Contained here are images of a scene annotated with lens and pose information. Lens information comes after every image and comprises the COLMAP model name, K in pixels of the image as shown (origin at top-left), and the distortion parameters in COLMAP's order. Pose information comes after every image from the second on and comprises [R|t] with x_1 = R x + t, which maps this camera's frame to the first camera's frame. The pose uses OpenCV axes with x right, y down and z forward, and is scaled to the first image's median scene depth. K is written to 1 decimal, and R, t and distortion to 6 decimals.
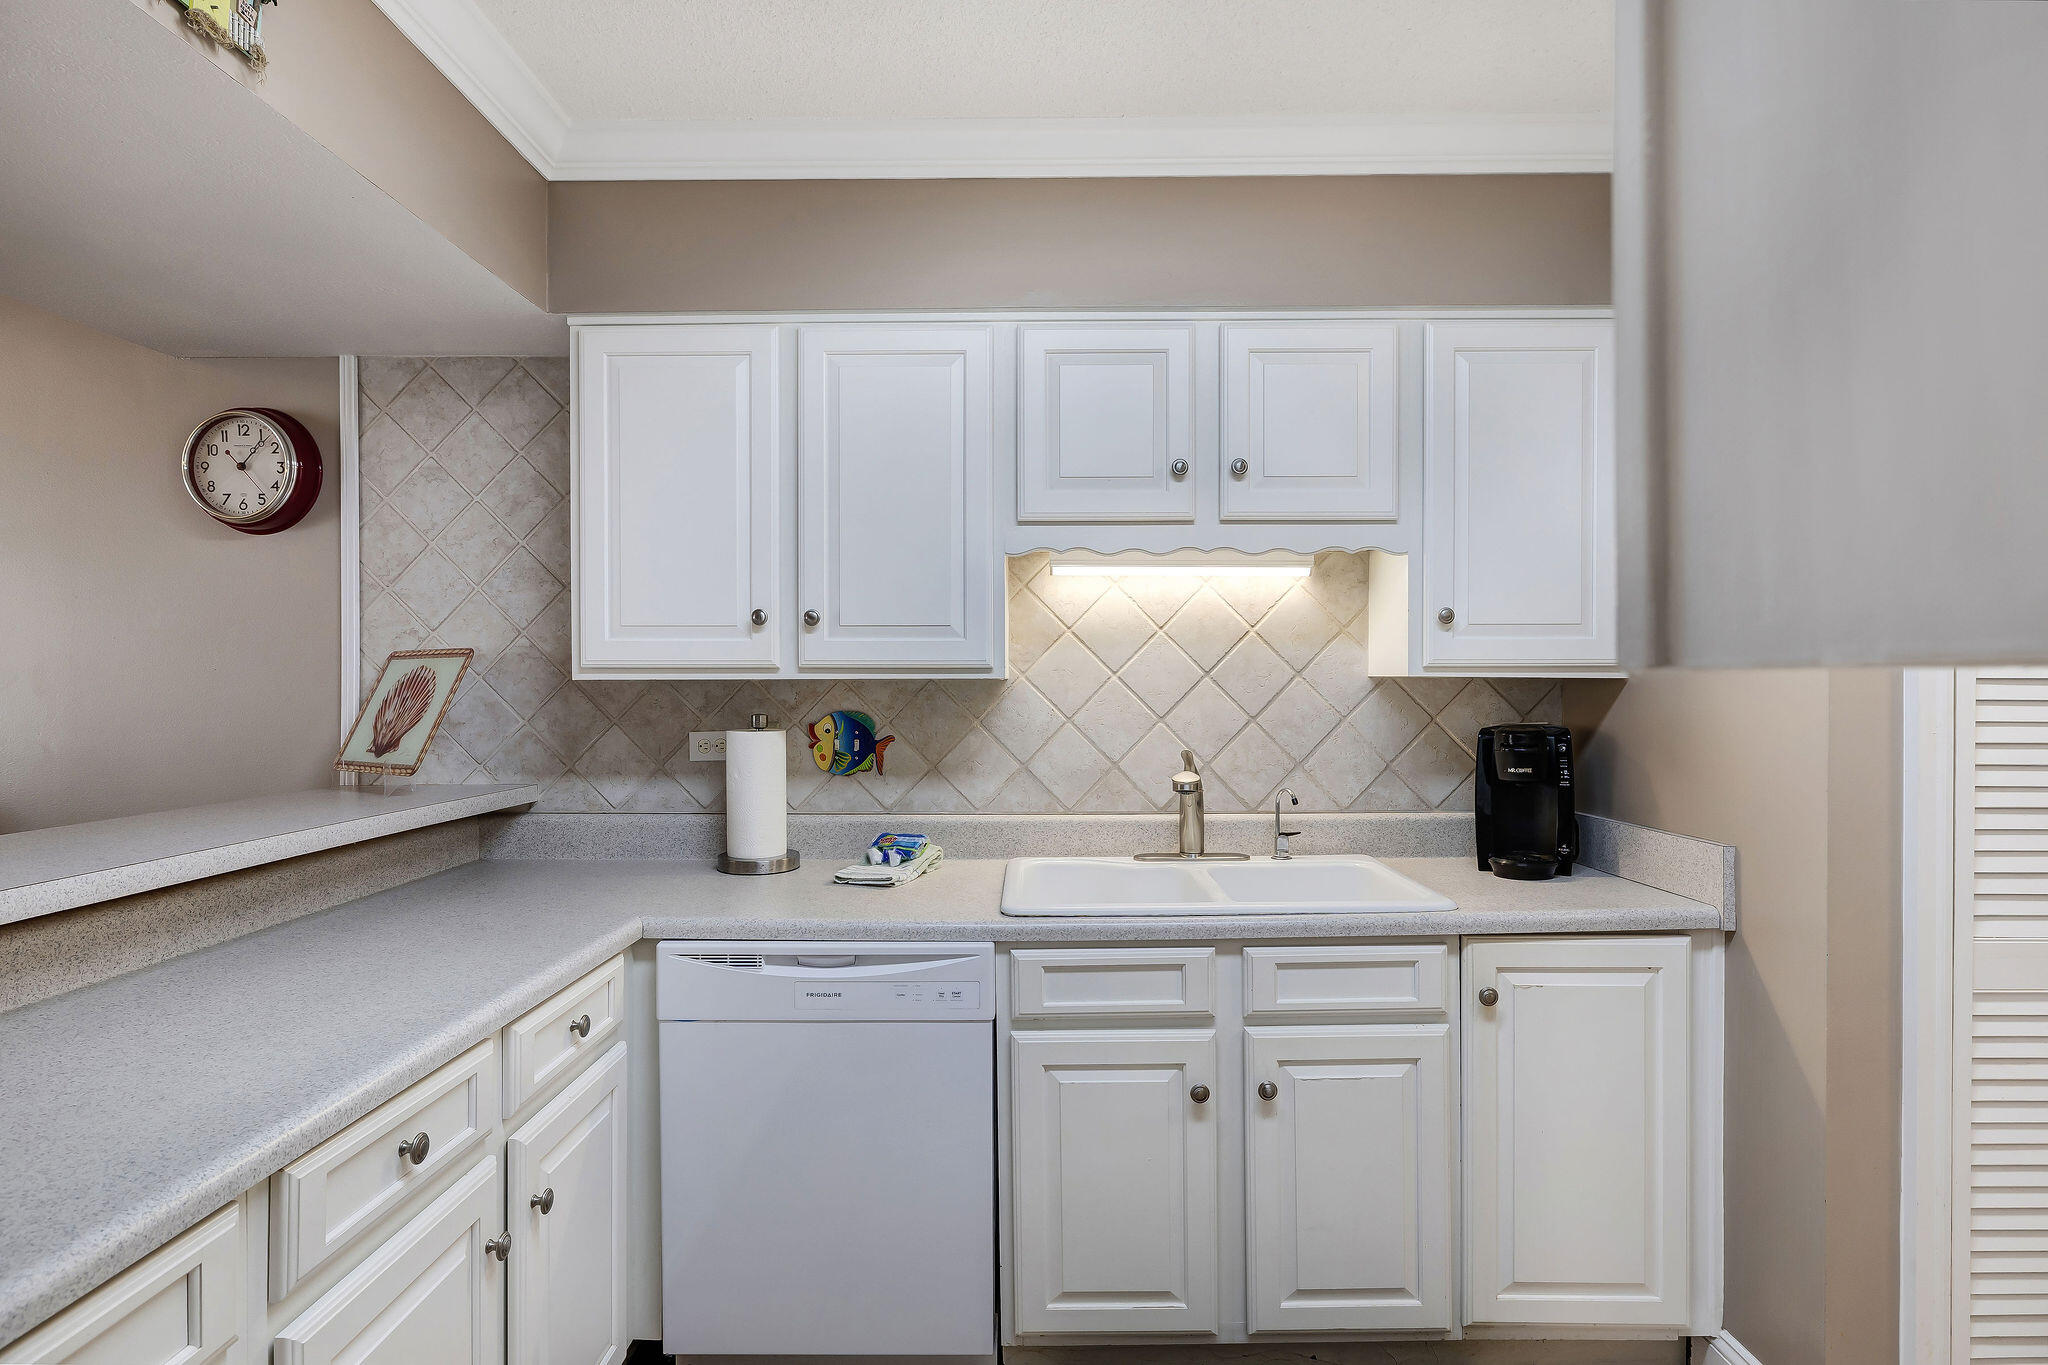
lens RADIAL K [[1171.4, 0, 1029.7], [0, 1171.4, 681.5], [0, 0, 1]] dist [0.002839, 0.001131]
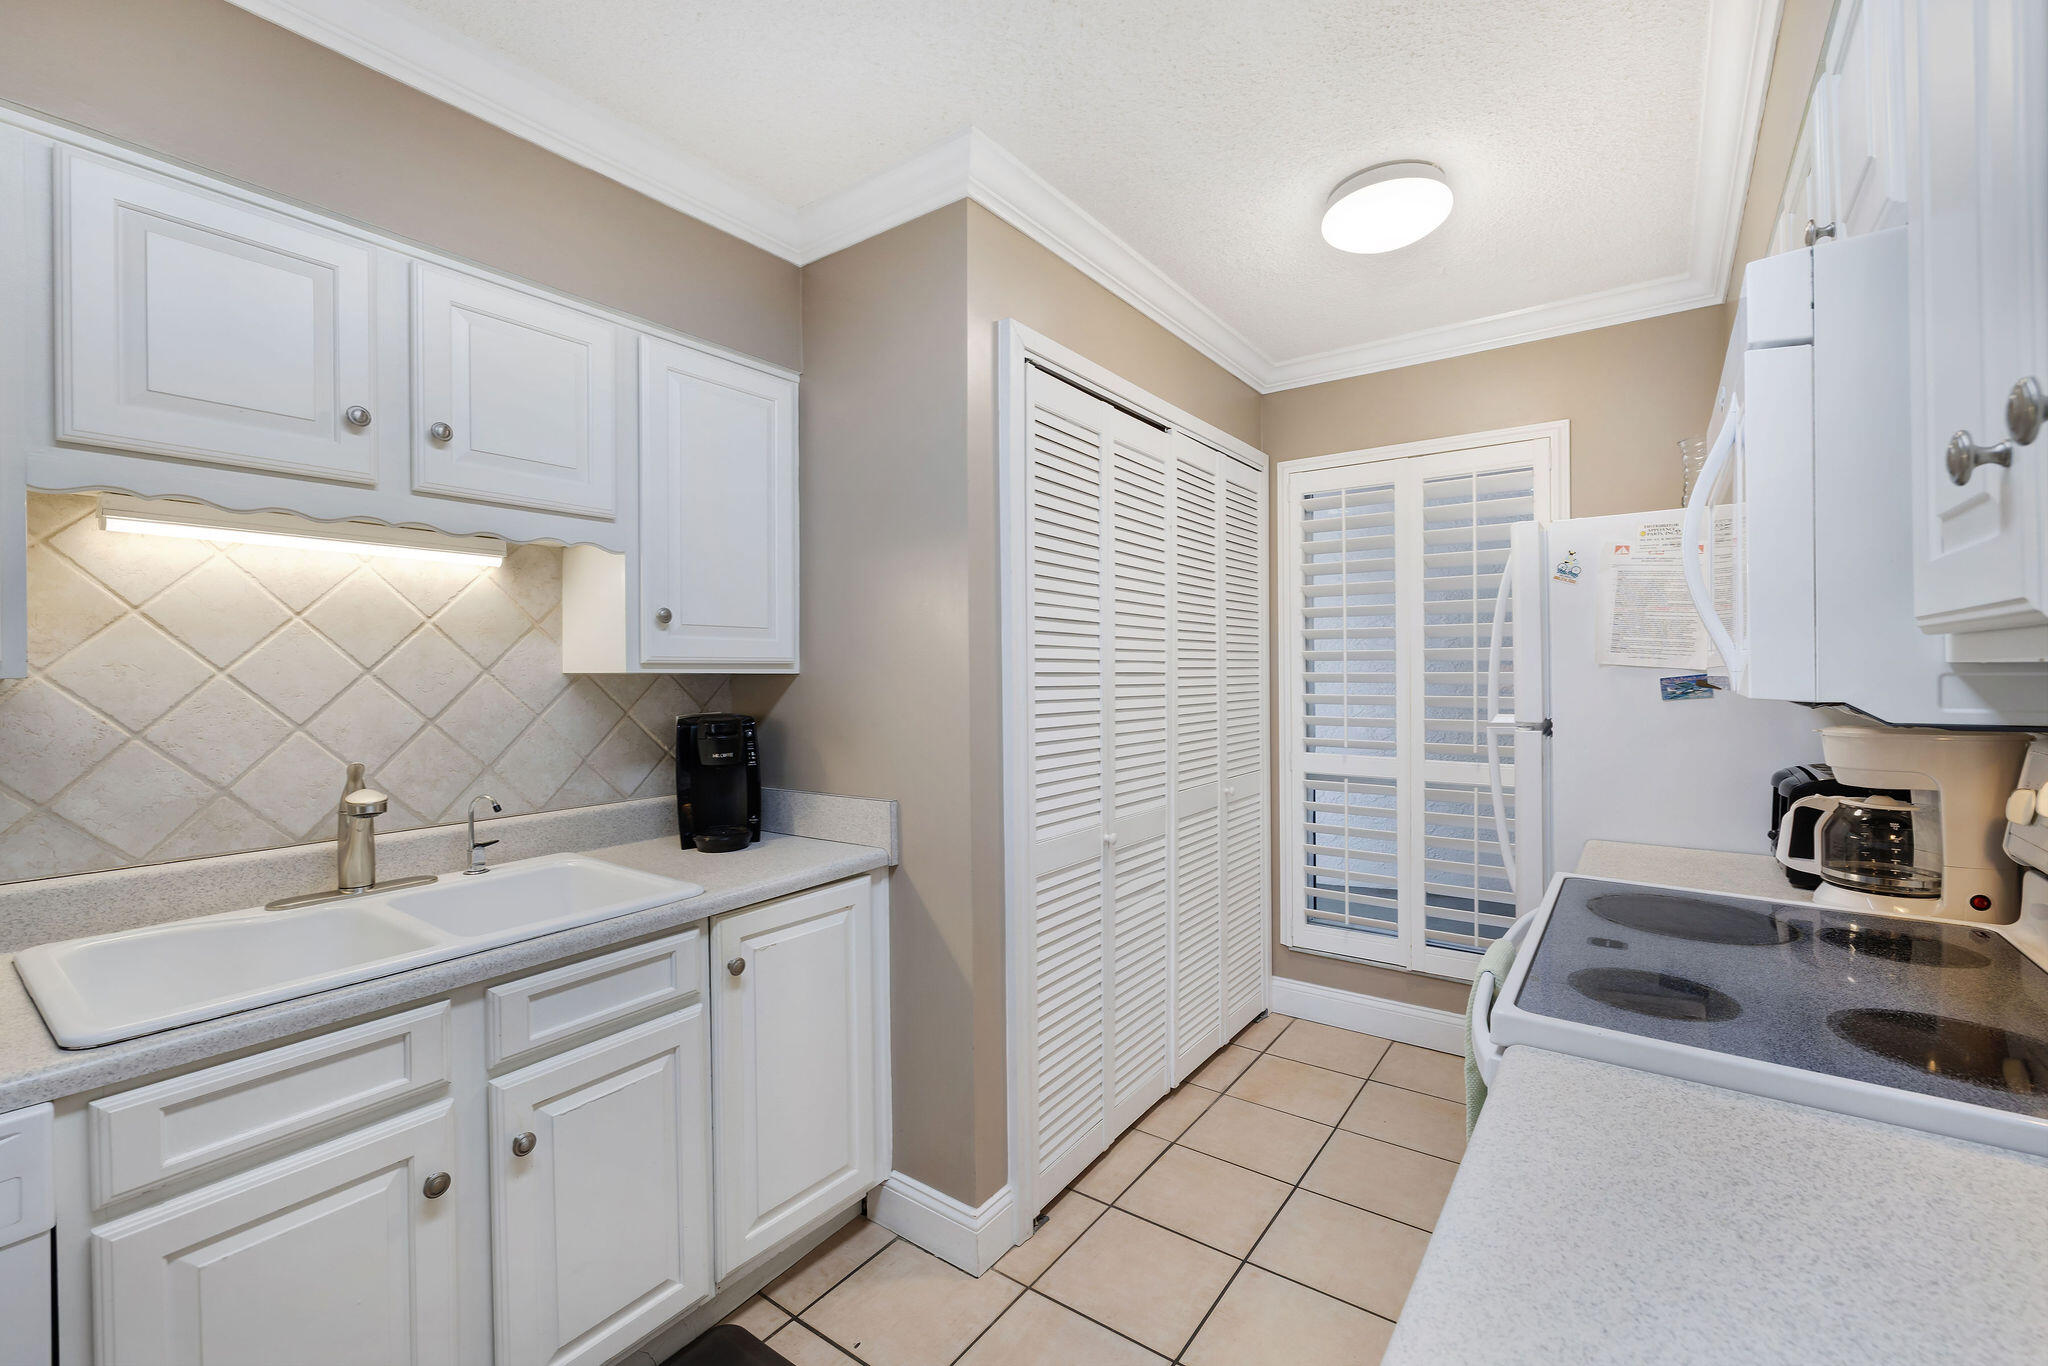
lens RADIAL K [[864.2, 0, 1026.7], [0, 864.2, 670.0], [0, 0, 1]] dist [-0.001647, -0.000283]
pose [[0.568878, -0.000404, 0.822422, -0.101311], [0.006021, 0.999975, -0.003673, -0.001984], [-0.822400, 0.007041, 0.568867, 0.280695]]
